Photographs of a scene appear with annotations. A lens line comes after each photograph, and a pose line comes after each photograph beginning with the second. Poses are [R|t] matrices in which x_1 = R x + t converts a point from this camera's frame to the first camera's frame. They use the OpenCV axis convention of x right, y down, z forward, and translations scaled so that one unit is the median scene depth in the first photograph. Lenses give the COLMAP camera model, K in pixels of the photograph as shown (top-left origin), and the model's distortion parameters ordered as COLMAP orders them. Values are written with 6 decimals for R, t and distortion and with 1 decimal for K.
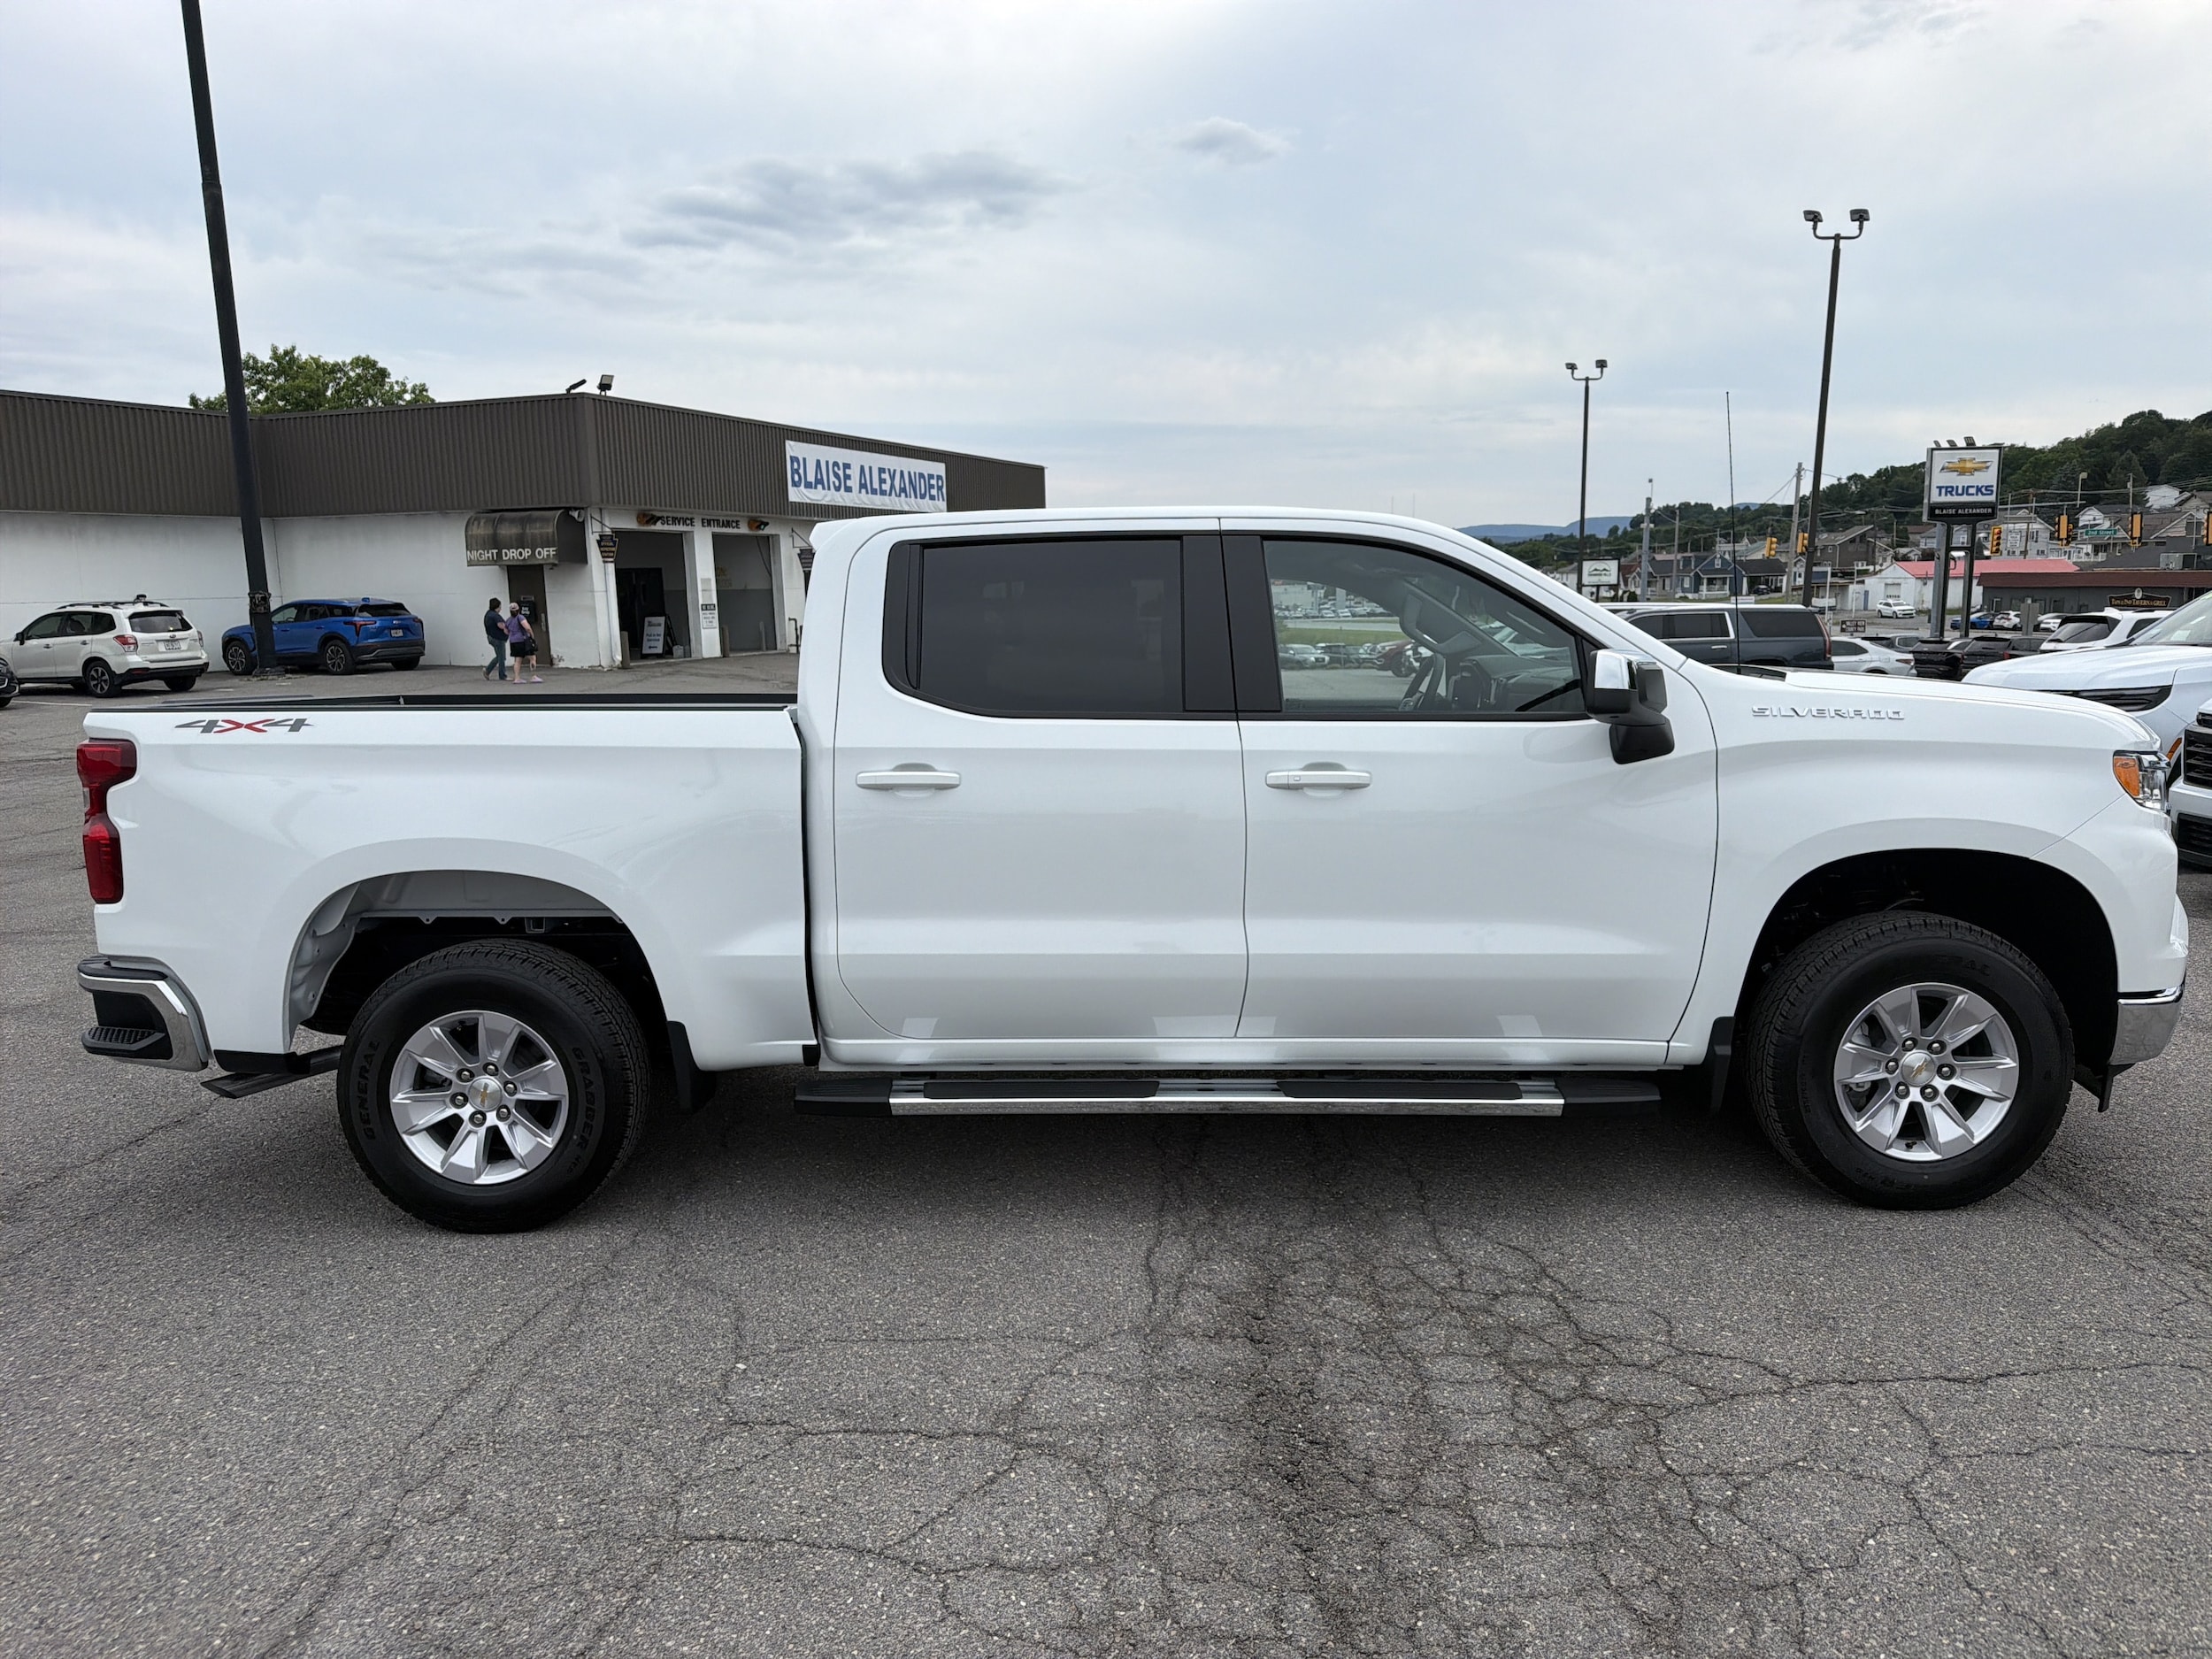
lens RADIAL K [[1648.0, 0, 1122.0], [0, 1648.0, 741.2], [0, 0, 1]] dist [0.076513, -0.122821]
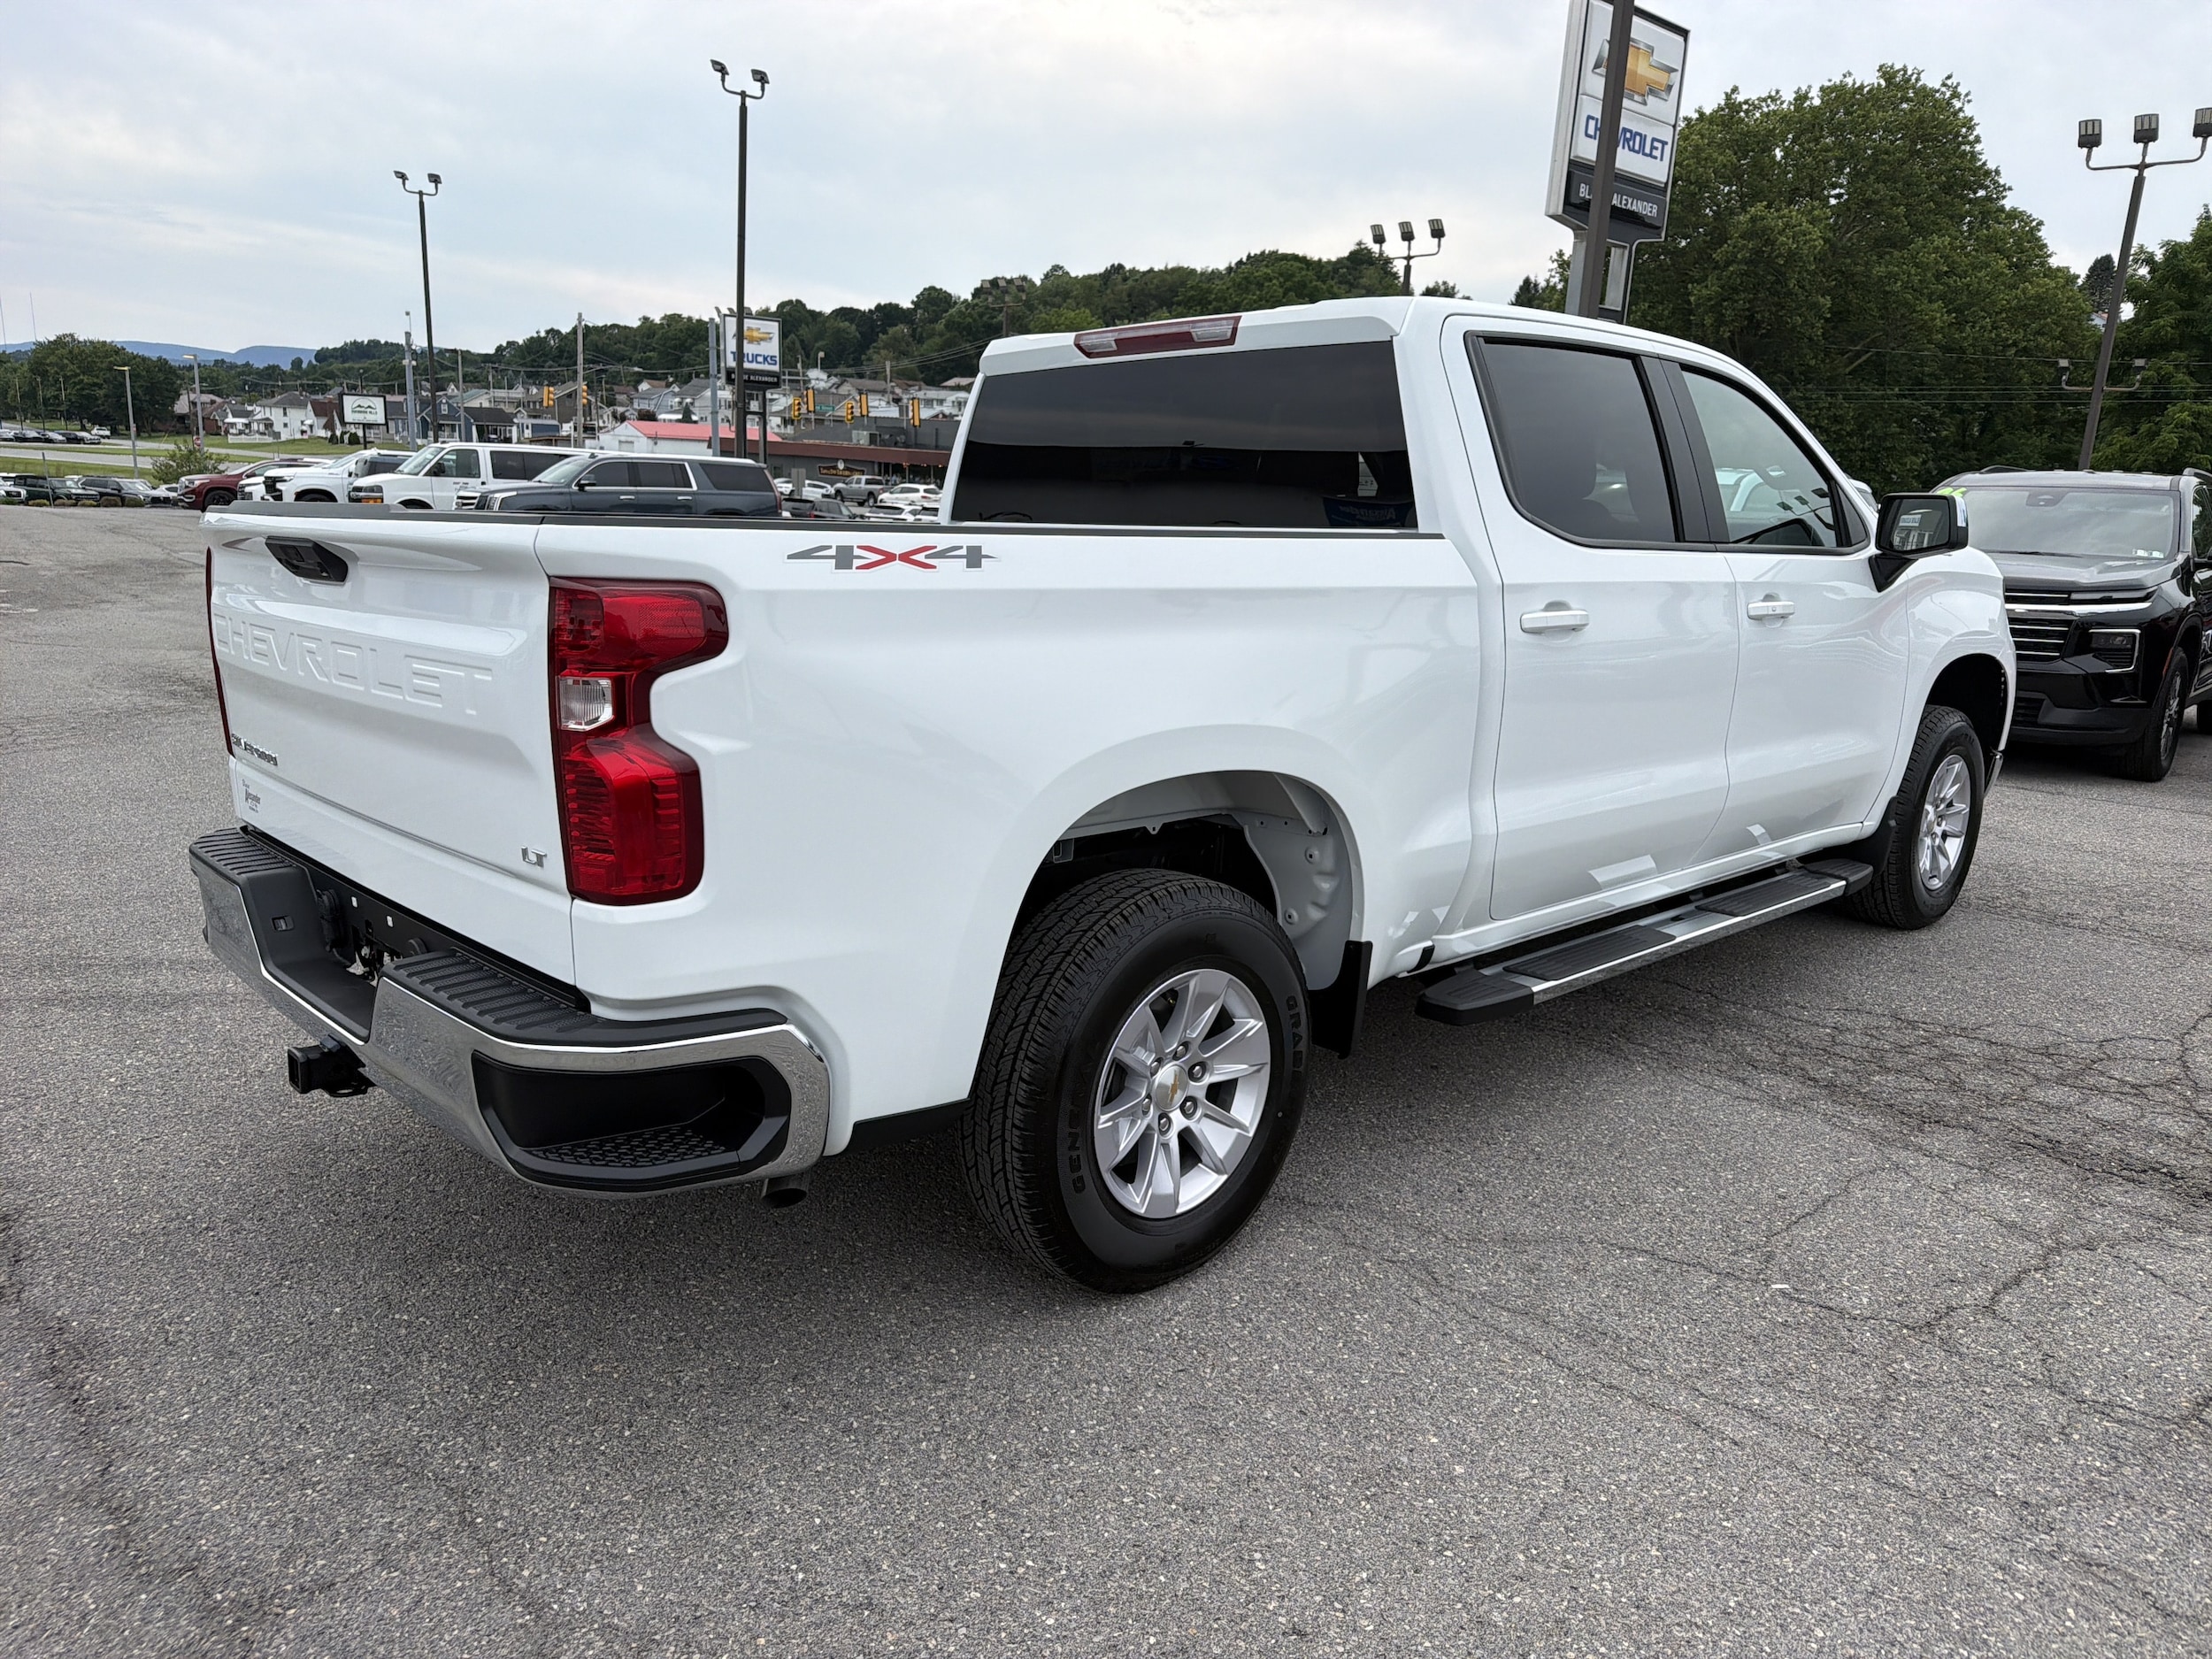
lens RADIAL K [[1648.0, 0, 1122.0], [0, 1648.0, 741.2], [0, 0, 1]] dist [0.076513, -0.122821]
pose [[0.684604, -0.076702, 0.724868, -0.891869], [0.013653, 0.995623, 0.092458, 0.002383], [-0.728787, -0.053401, 0.682655, 0.551124]]
